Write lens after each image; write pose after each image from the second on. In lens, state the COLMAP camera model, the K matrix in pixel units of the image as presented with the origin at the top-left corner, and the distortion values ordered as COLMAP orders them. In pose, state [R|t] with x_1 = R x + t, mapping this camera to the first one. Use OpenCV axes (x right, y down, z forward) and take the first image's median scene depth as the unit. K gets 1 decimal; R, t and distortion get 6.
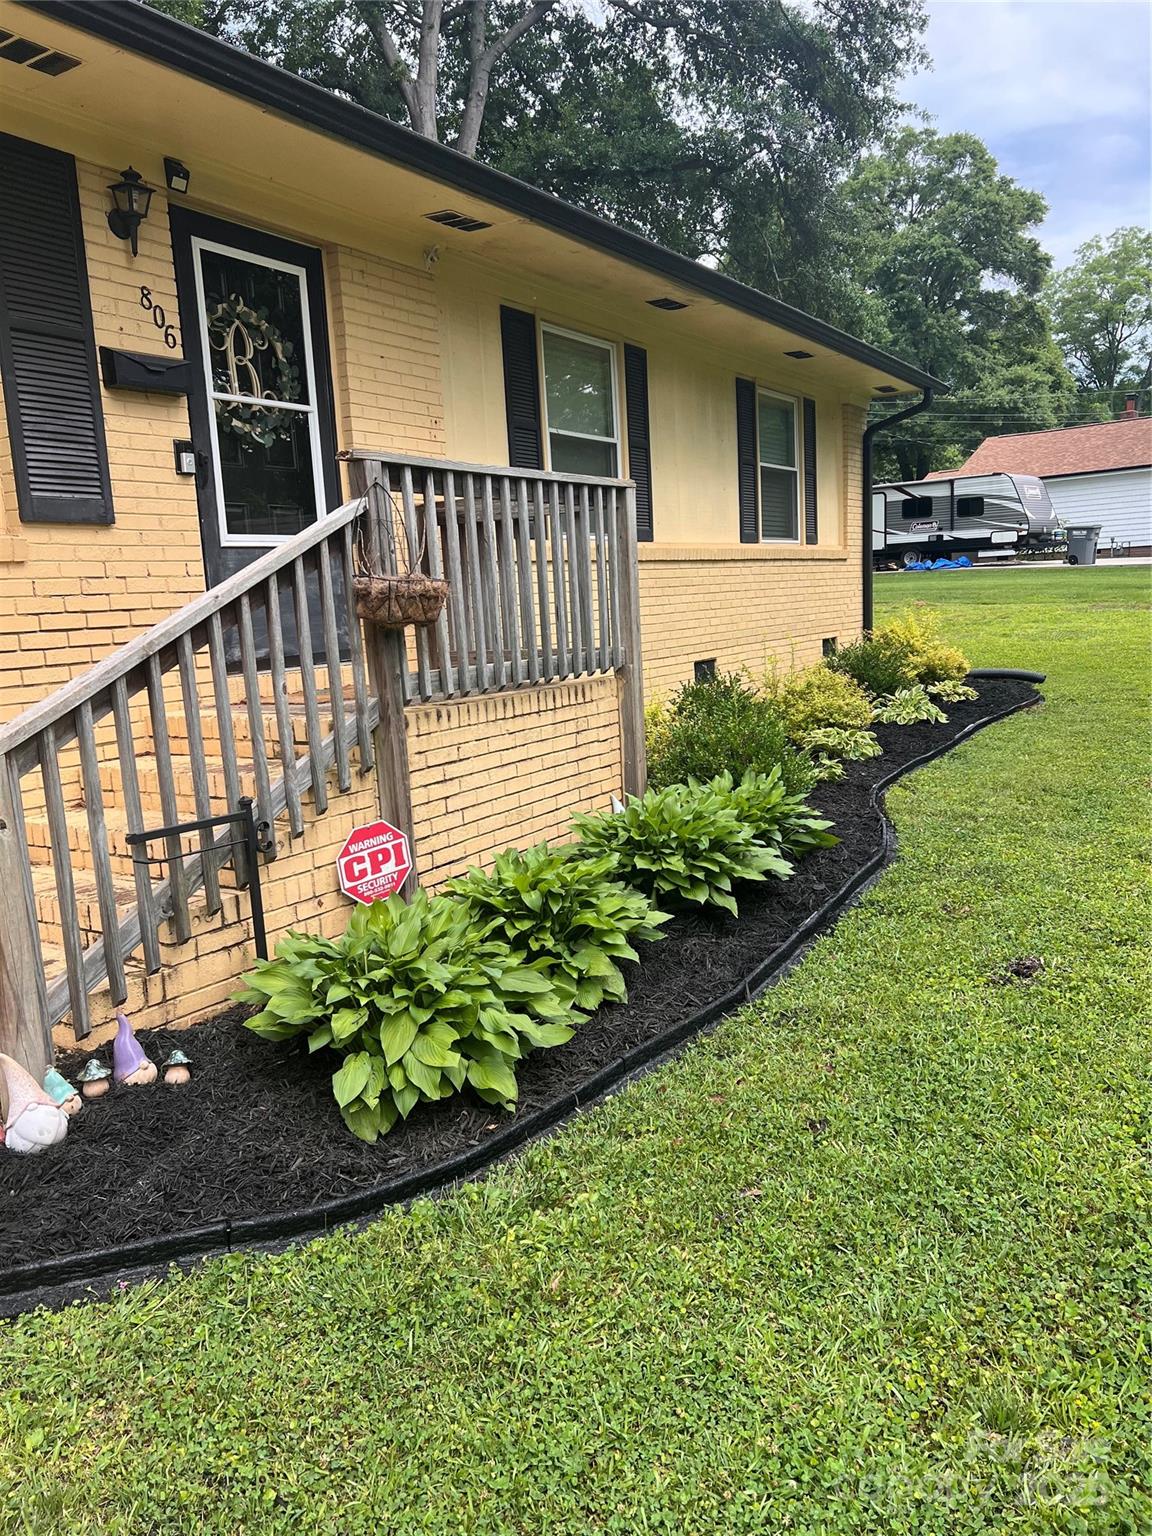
lens RADIAL K [[1175.6, 0, 576.0], [0, 1175.6, 768.0], [0, 0, 1]] dist [0.006377, 0.002660]
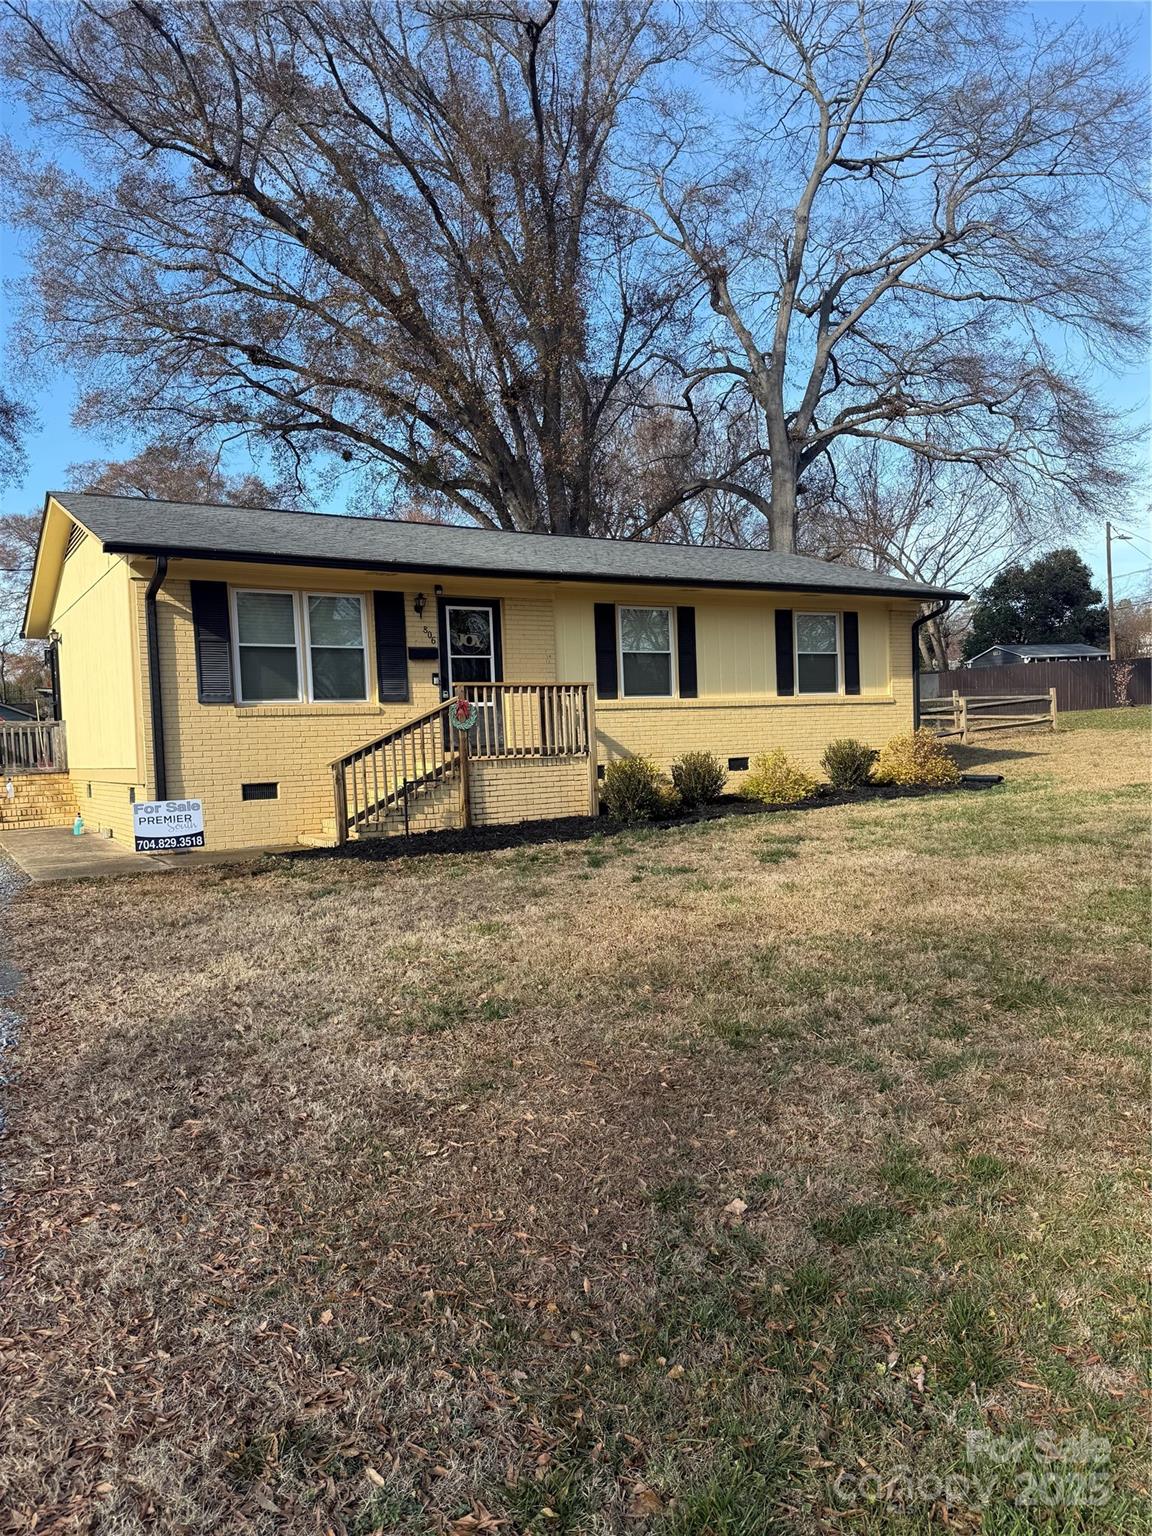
lens RADIAL K [[1059.6, 0, 576.0], [0, 1059.6, 768.0], [0, 0, 1]] dist [0.127463, -0.109985]
pose [[0.900422, 0.029764, -0.433998, 1.041439], [-0.071724, 0.994161, -0.080624, 0.140225], [0.429064, 0.103724, 0.897299, -1.121621]]
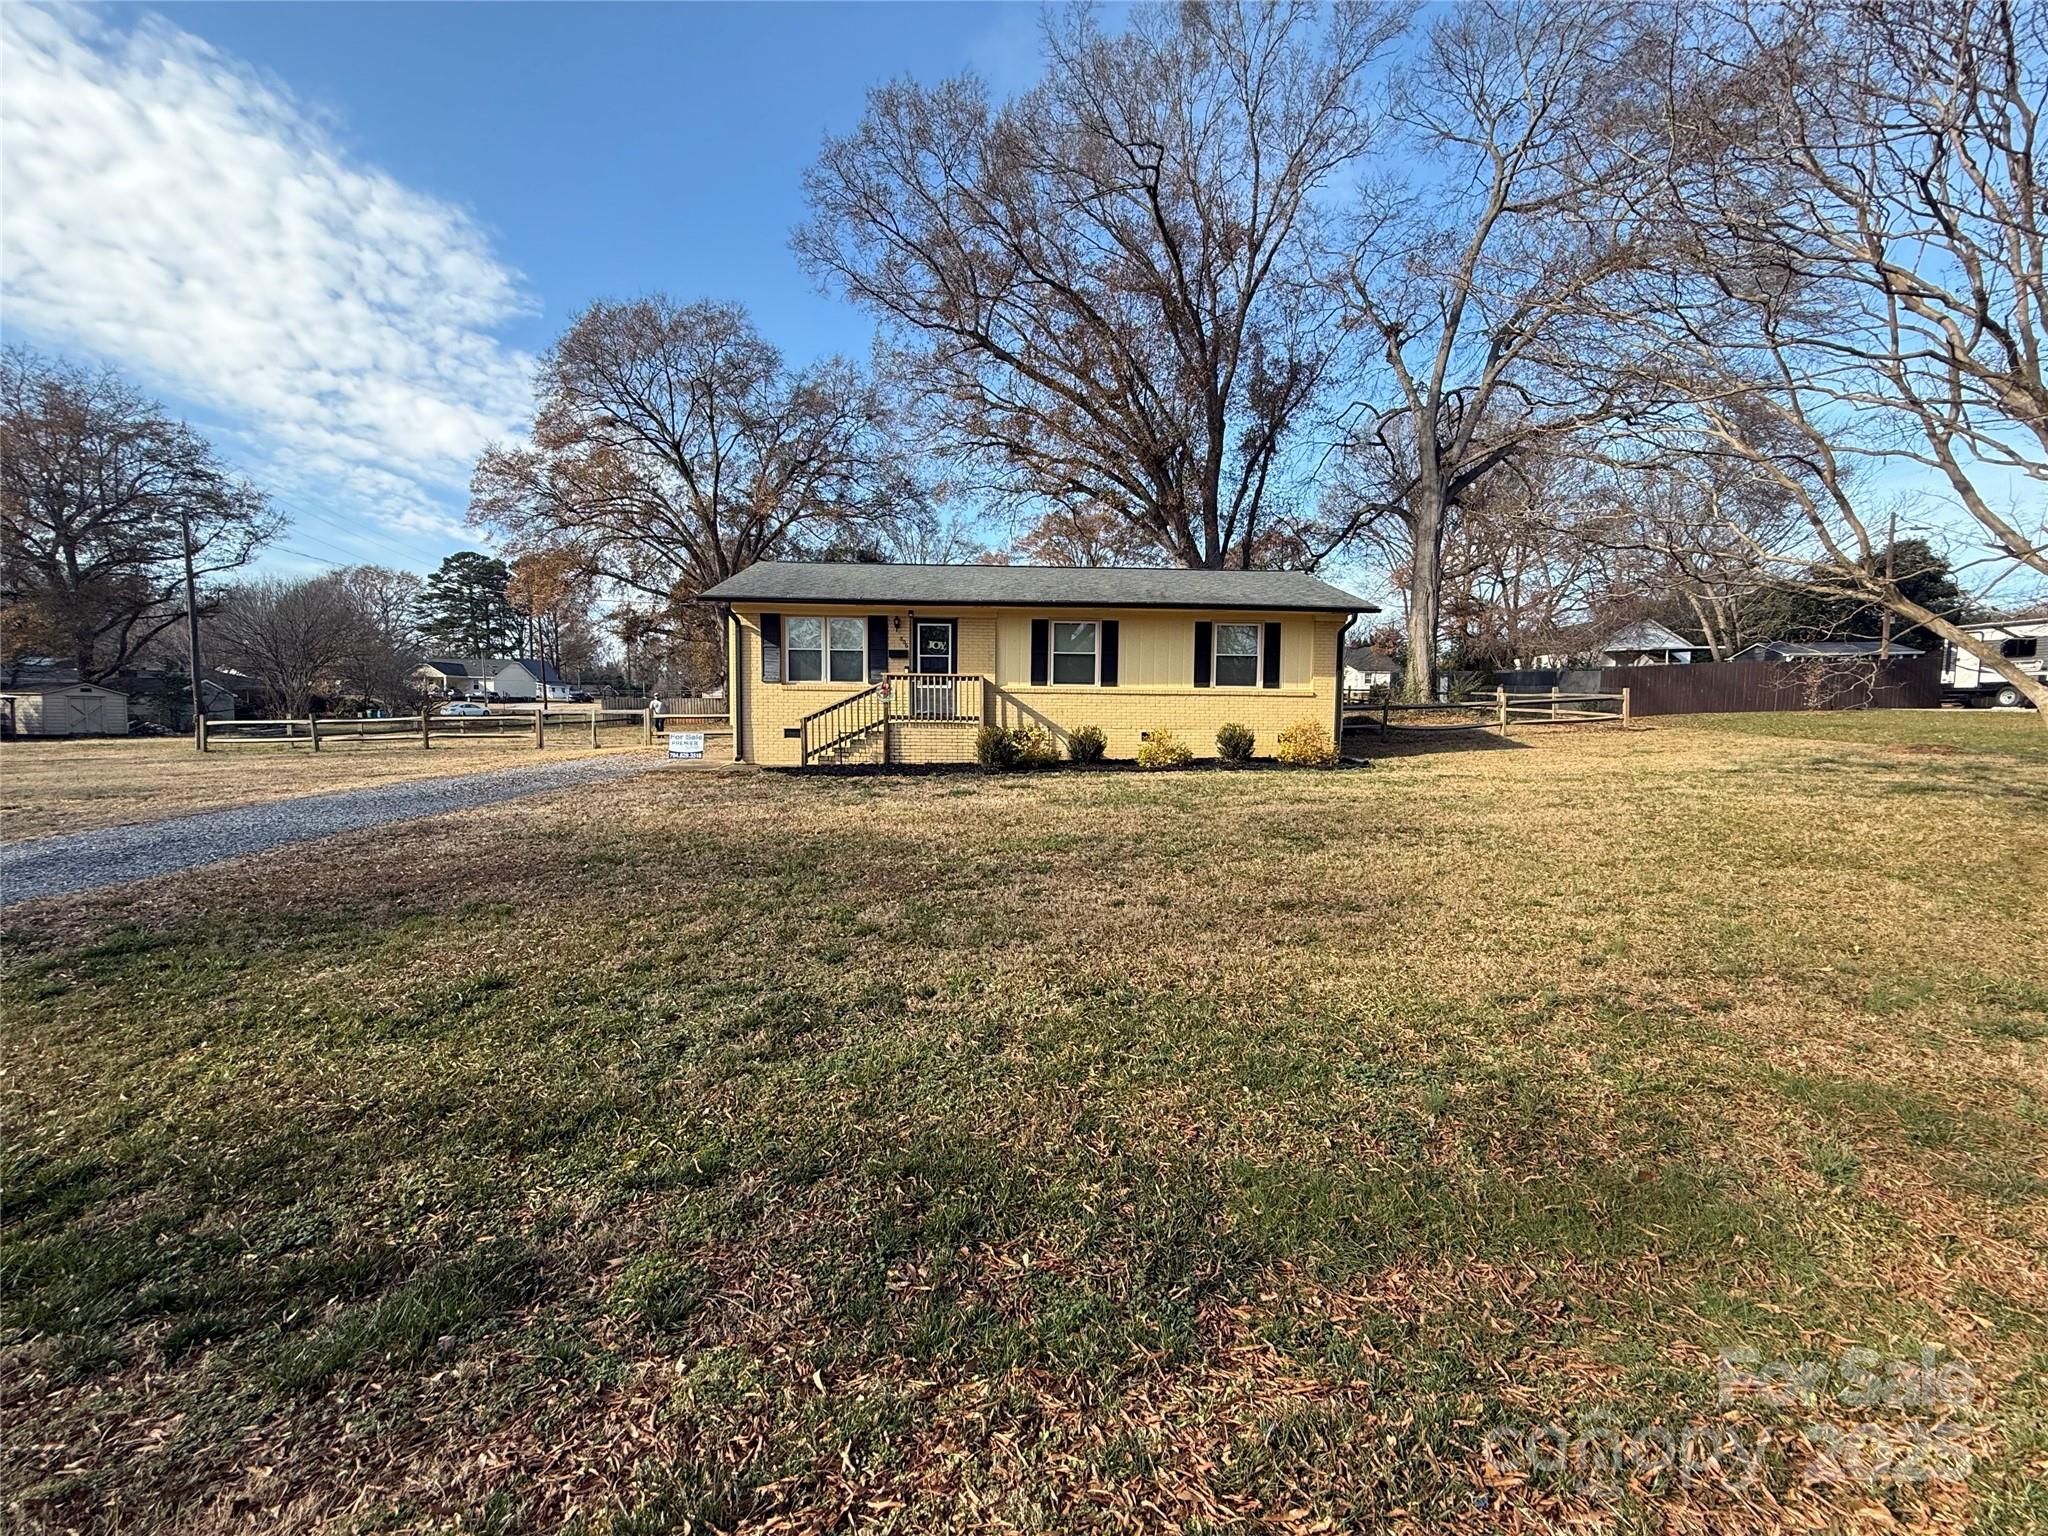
lens RADIAL K [[825.9, 0, 1013.3], [0, 825.9, 766.9], [0, 0, 1]] dist [0.001294, 0.000291]
pose [[0.602118, 0.100044, -0.792114, 2.295018], [-0.152549, 0.988256, 0.008858, 0.024652], [0.783698, 0.115502, 0.610309, -0.578992]]
